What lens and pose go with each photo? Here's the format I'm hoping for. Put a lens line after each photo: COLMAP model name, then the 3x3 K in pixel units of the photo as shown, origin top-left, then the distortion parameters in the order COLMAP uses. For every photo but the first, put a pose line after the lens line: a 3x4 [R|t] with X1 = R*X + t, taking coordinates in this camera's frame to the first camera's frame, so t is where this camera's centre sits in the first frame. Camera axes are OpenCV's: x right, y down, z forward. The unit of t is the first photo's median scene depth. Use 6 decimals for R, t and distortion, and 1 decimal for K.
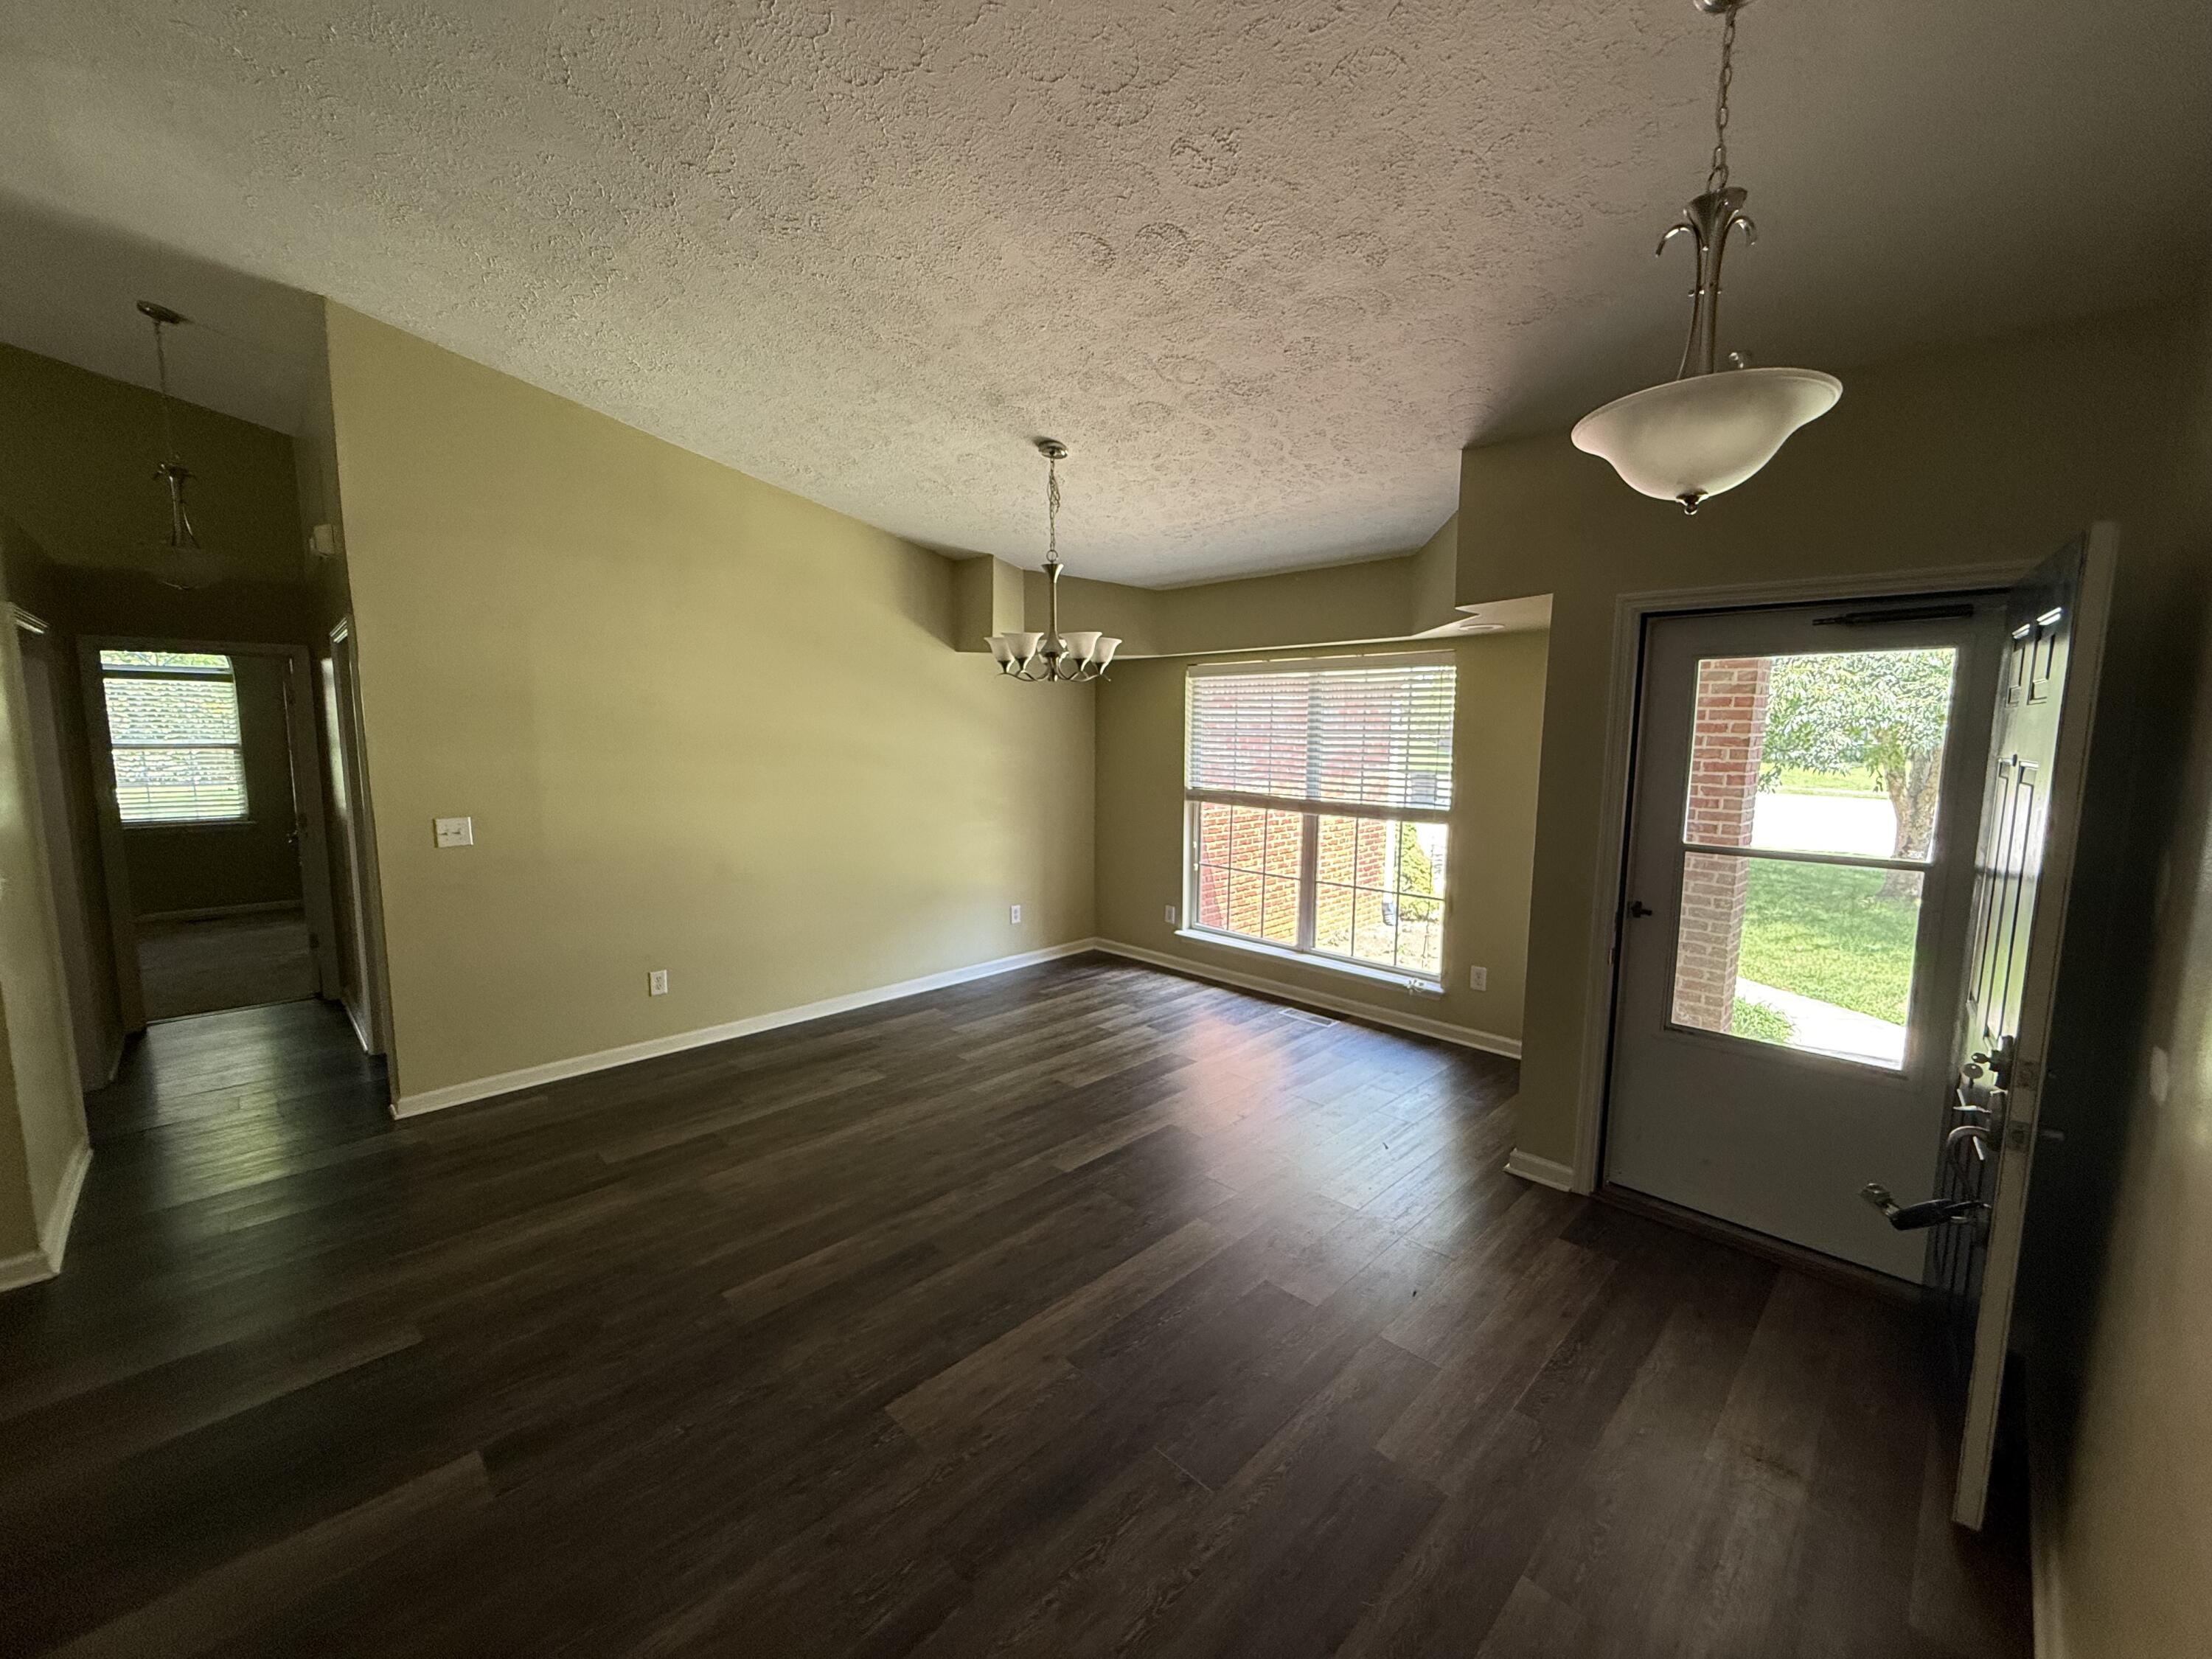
lens RADIAL K [[884.1, 0, 1095.6], [0, 884.1, 833.4], [0, 0, 1]] dist [0.002475, -0.000357]
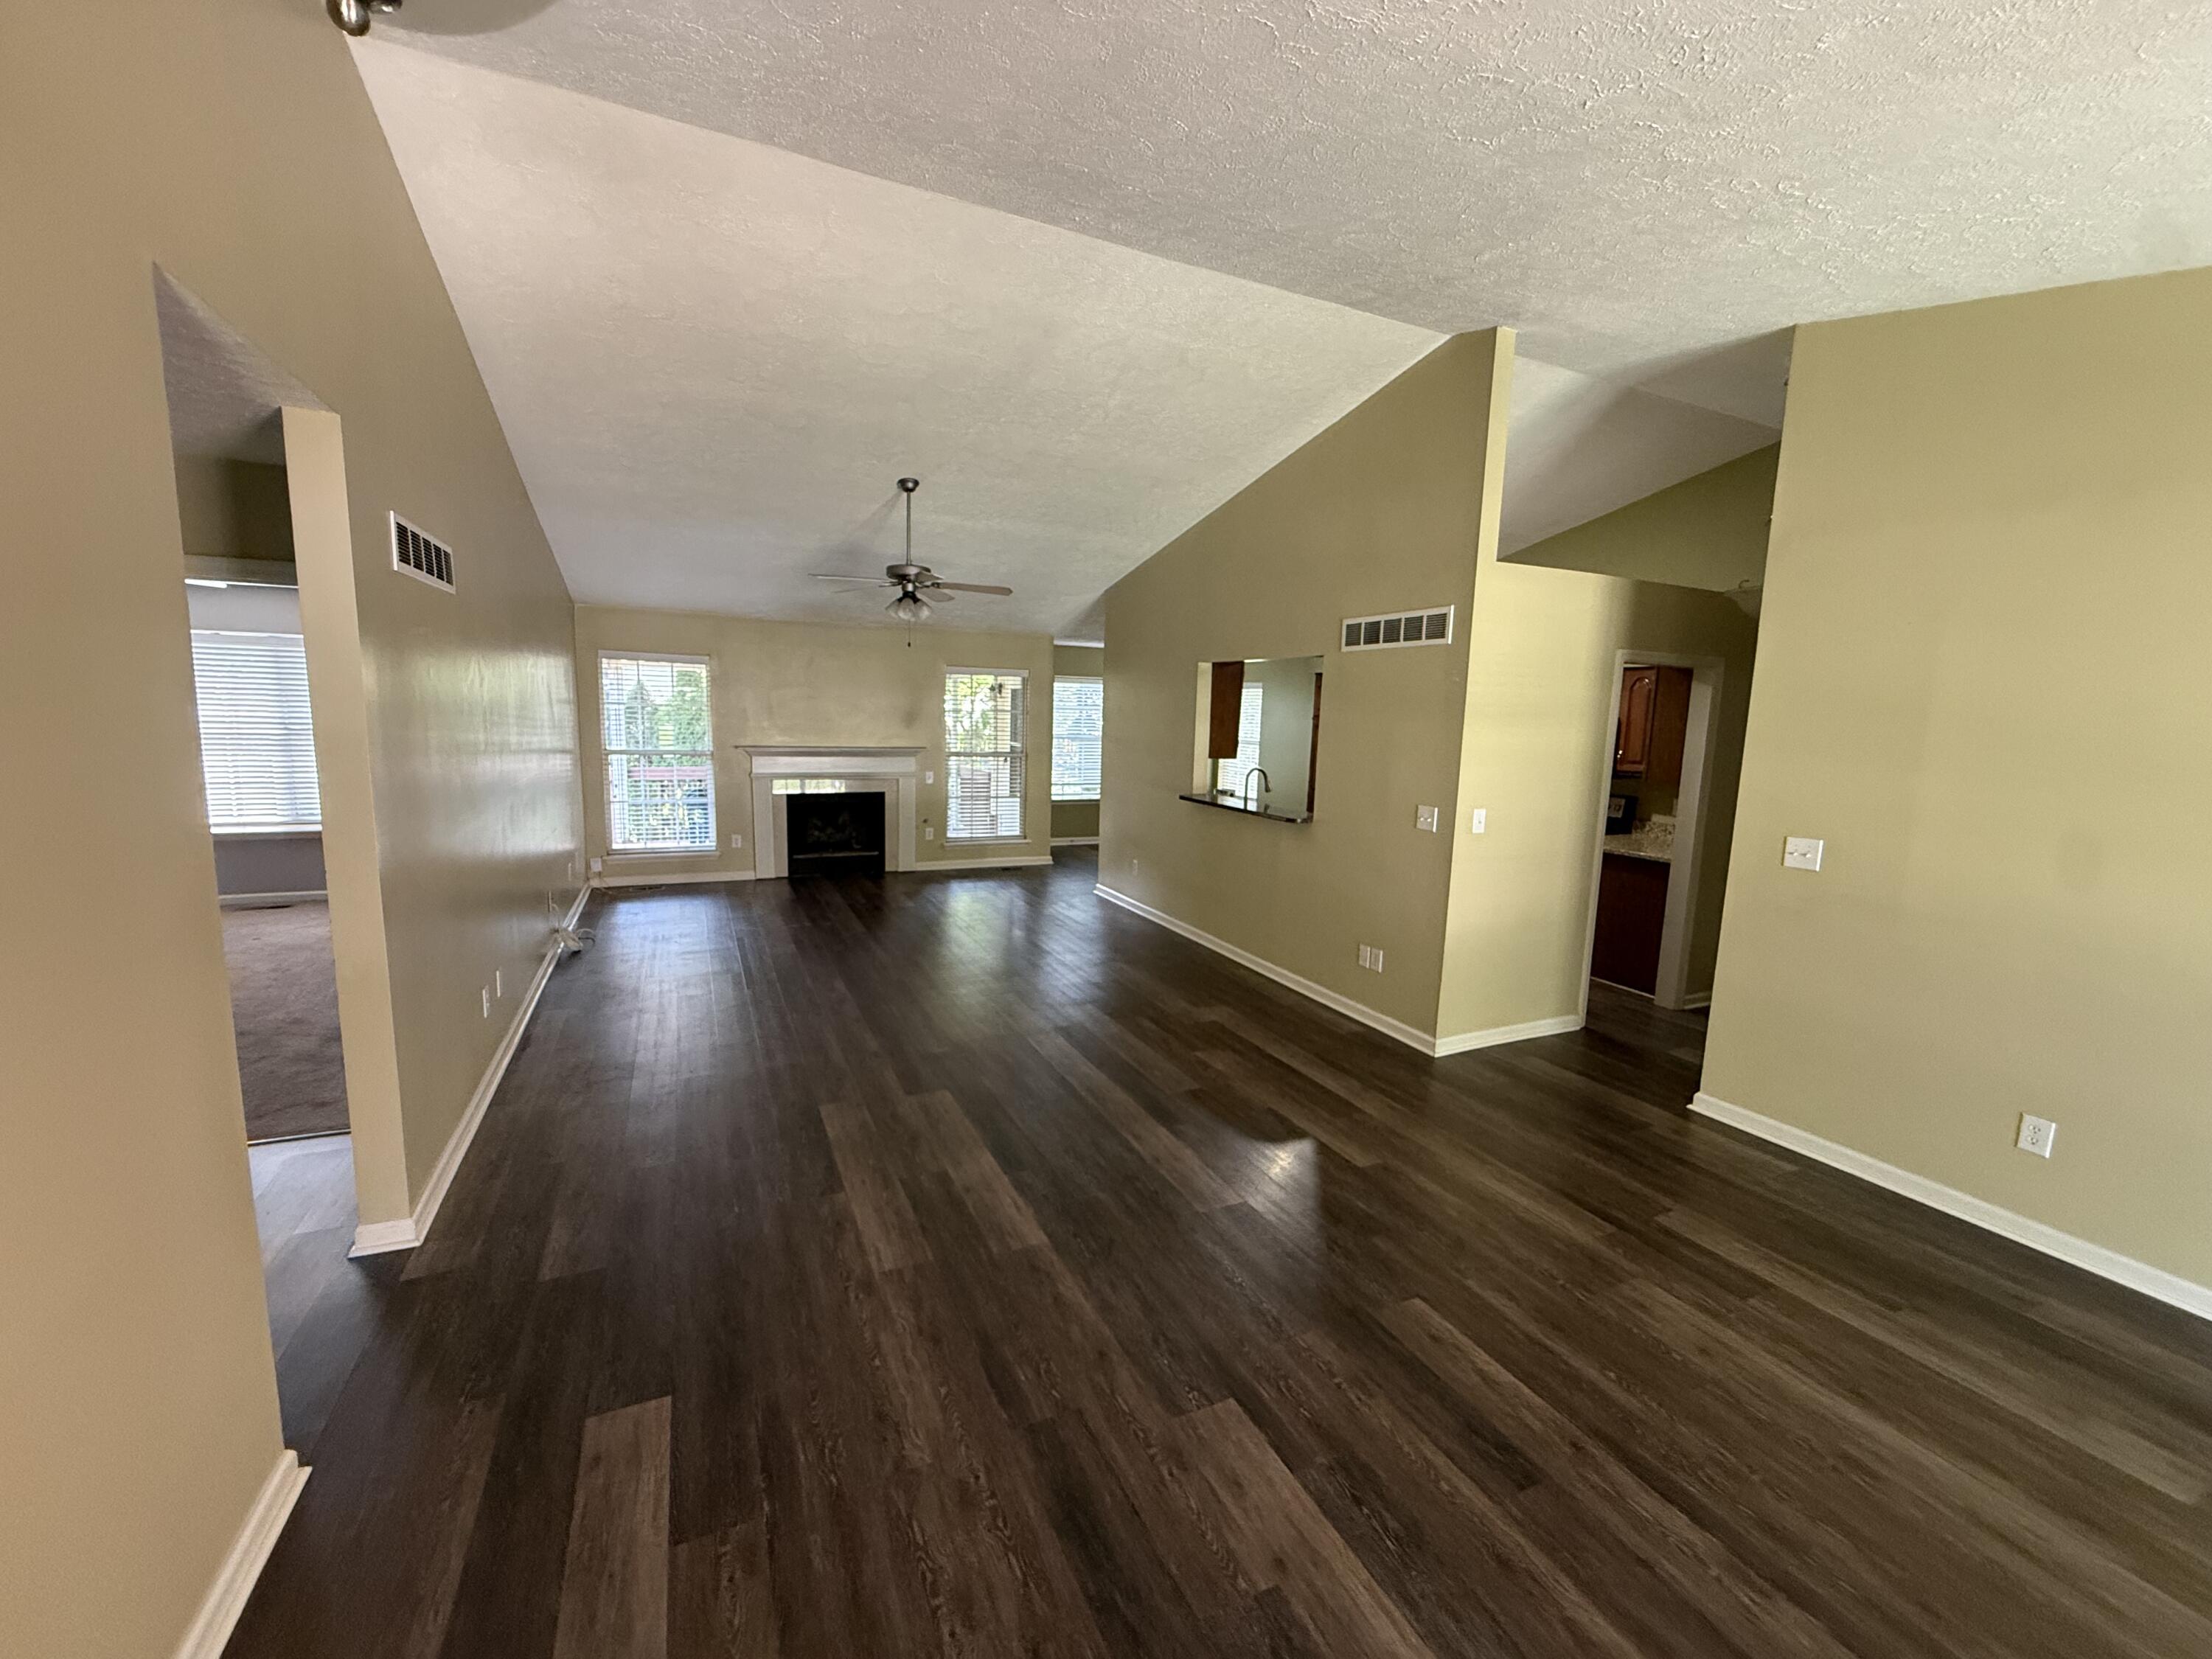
lens RADIAL K [[884.1, 0, 1102.0], [0, 884.1, 828.0], [0, 0, 1]] dist [0.002475, -0.000357]
pose [[-0.335377, 0.106316, -0.936066, 0.390849], [-0.144349, 0.976080, 0.162578, -0.072691], [0.930960, 0.189645, -0.312008, 0.599896]]
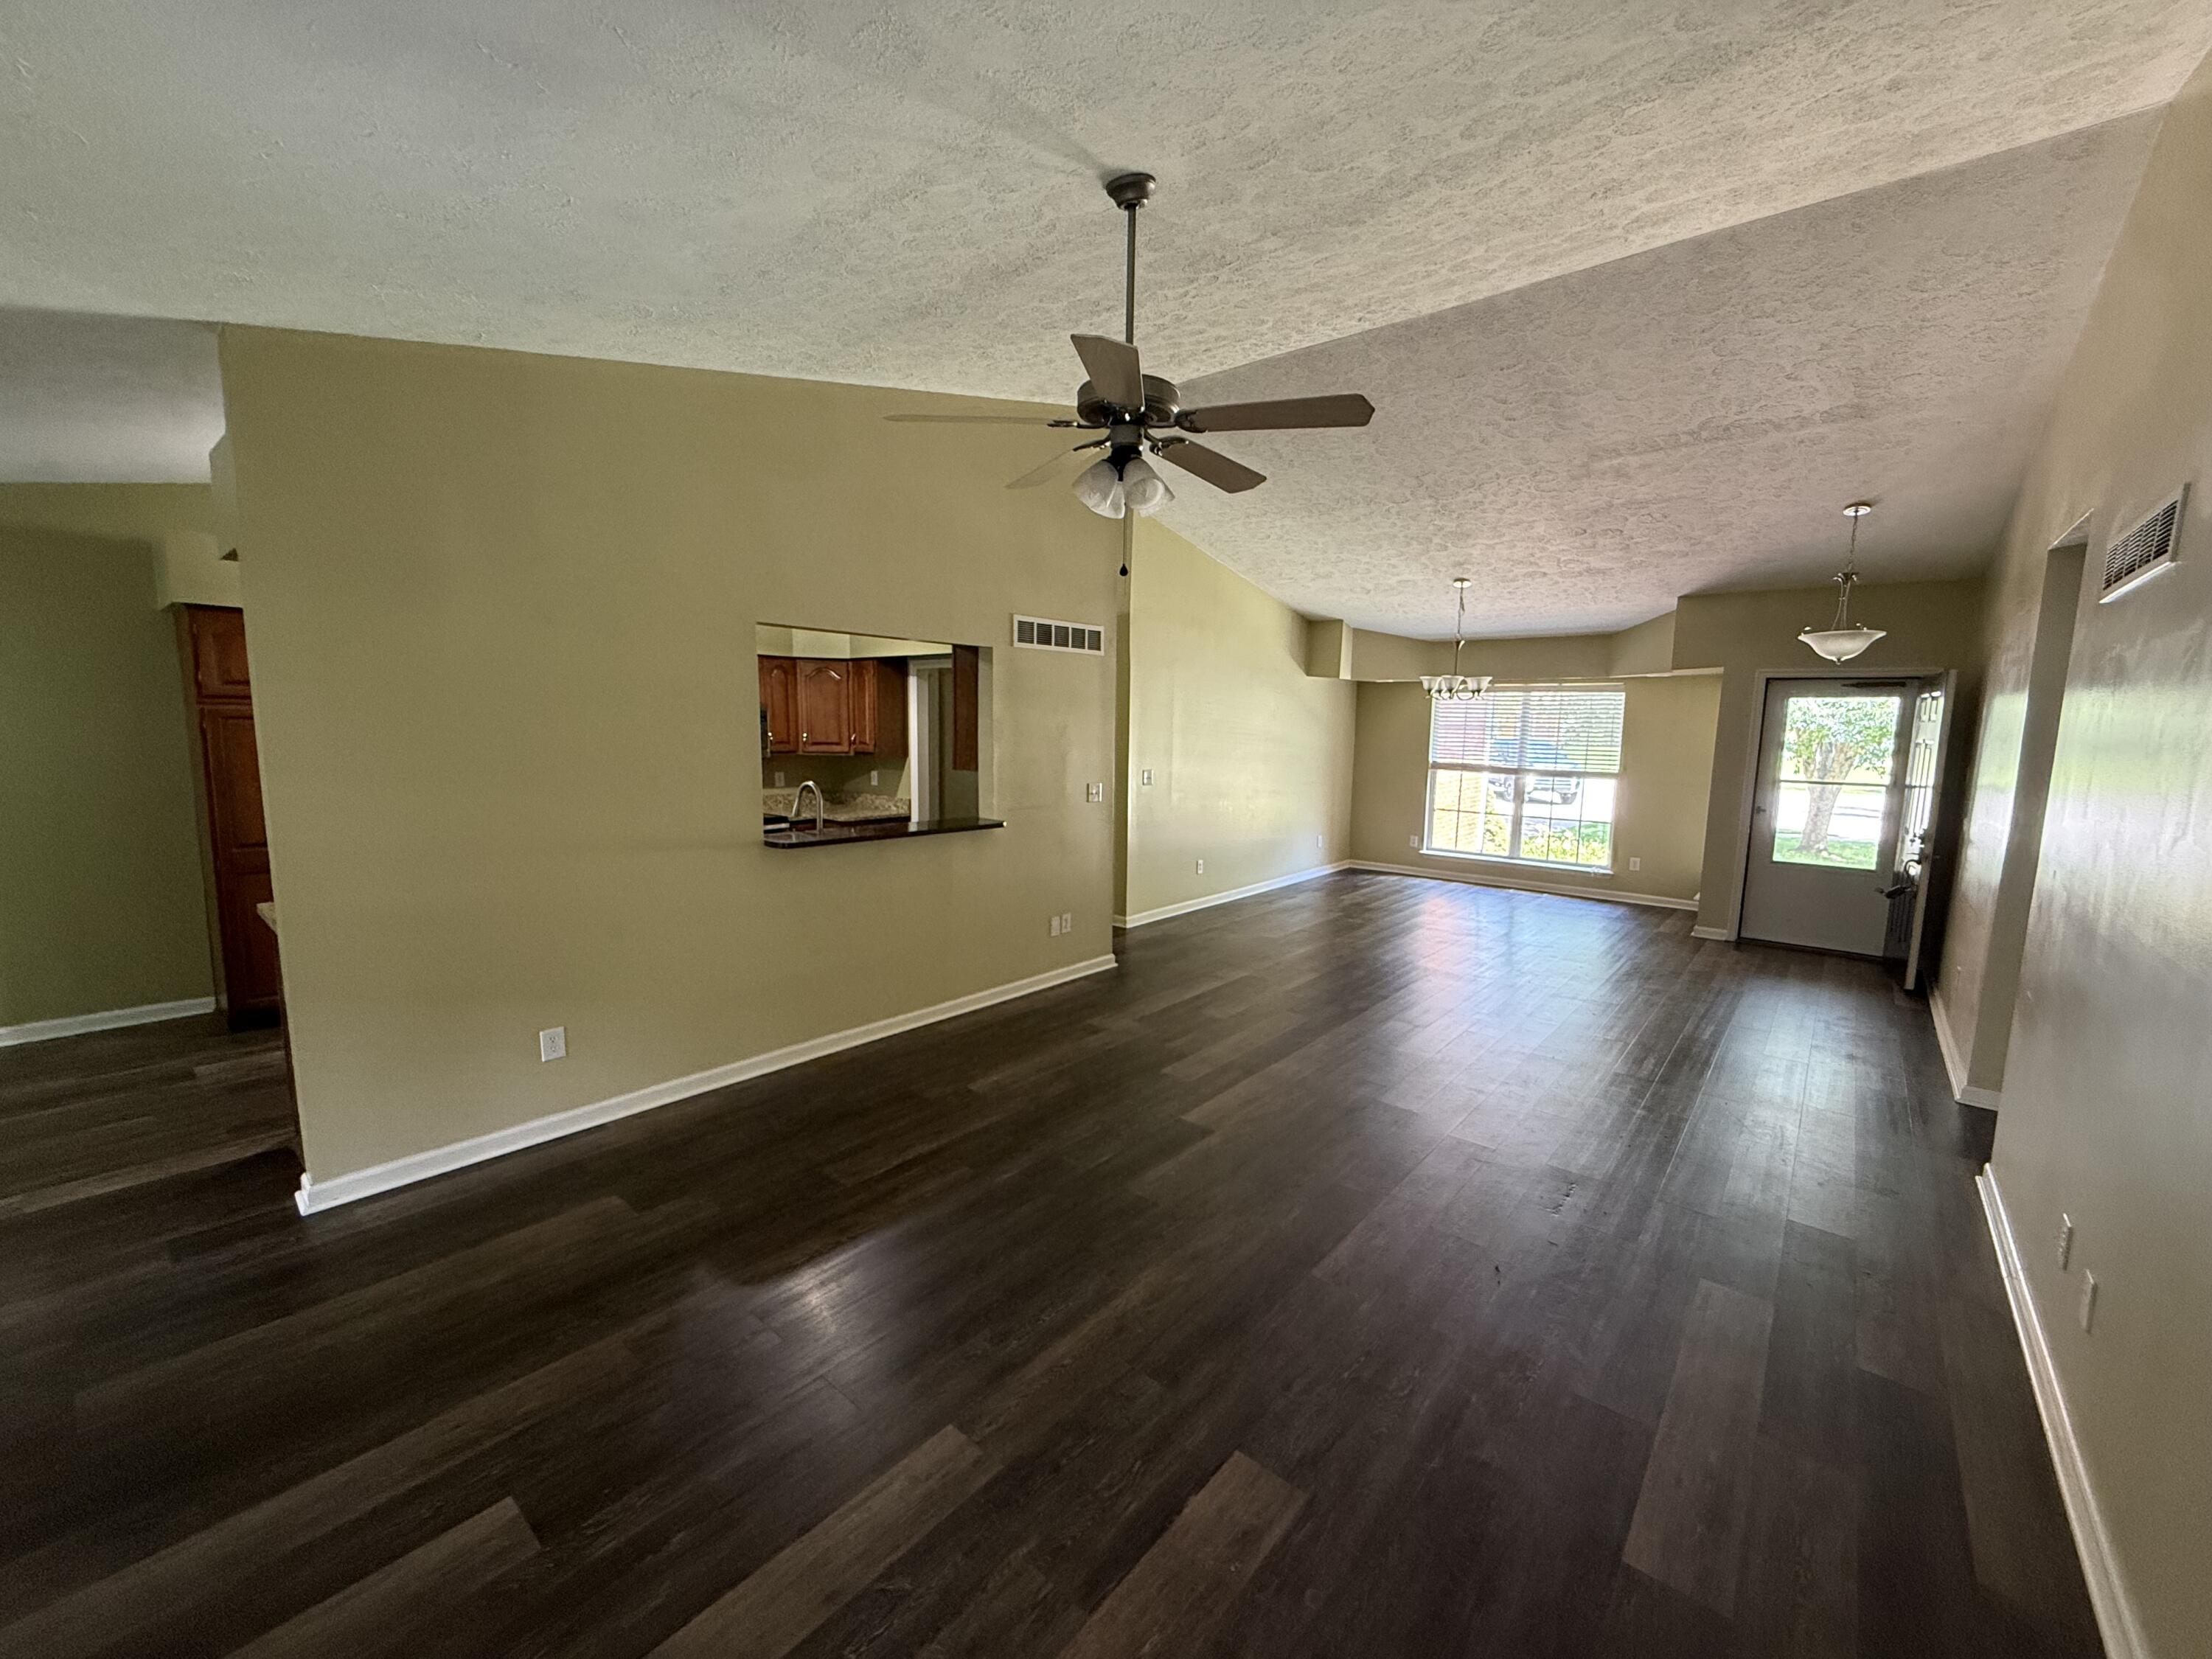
lens RADIAL K [[884.1, 0, 1092.9], [0, 884.1, 831.8], [0, 0, 1]] dist [0.002475, -0.000357]
pose [[0.996794, -0.000134, 0.080008, -1.026252], [-0.000437, 0.999975, 0.007122, 0.105323], [-0.080007, -0.007134, 0.996769, -0.900221]]
